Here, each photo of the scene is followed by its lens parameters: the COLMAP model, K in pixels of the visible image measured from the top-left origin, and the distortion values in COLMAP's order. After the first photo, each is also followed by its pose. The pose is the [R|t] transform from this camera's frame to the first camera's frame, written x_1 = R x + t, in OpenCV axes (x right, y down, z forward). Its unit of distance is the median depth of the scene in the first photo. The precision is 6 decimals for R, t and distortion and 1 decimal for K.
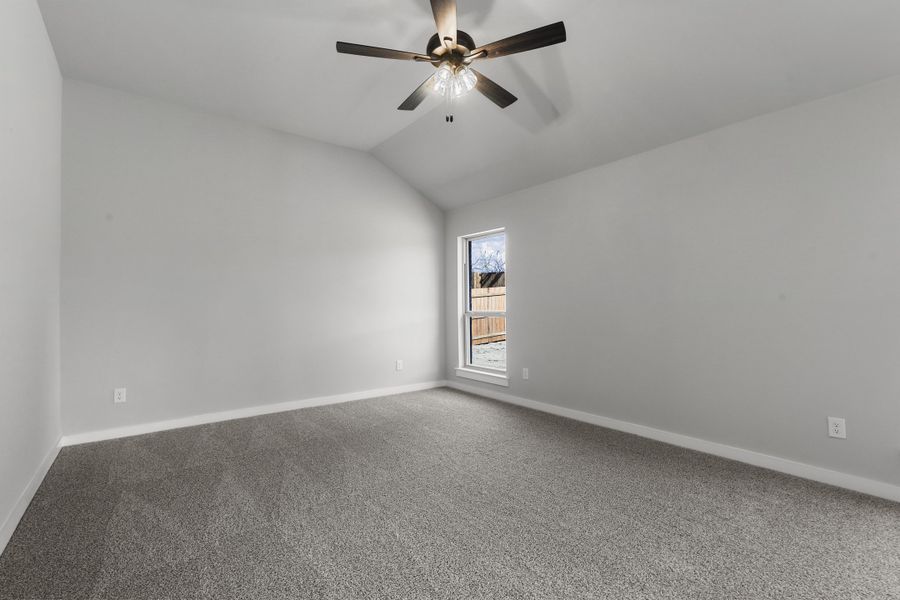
lens RADIAL K [[407.9, 0, 452.0], [0, 407.9, 304.1], [0, 0, 1]] dist [-0.001586, -0.000279]
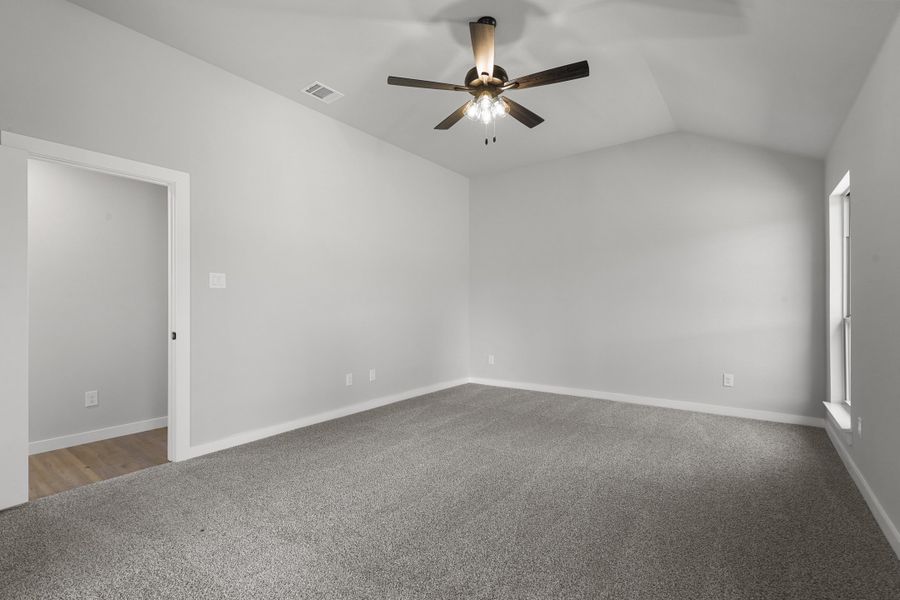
lens RADIAL K [[407.9, 0, 452.0], [0, 407.9, 304.1], [0, 0, 1]] dist [-0.001586, -0.000279]
pose [[0.272846, -0.000517, -0.962057, 0.944004], [0.004273, 0.999991, 0.000675, -0.000654], [0.962048, -0.004295, 0.272846, 0.529571]]
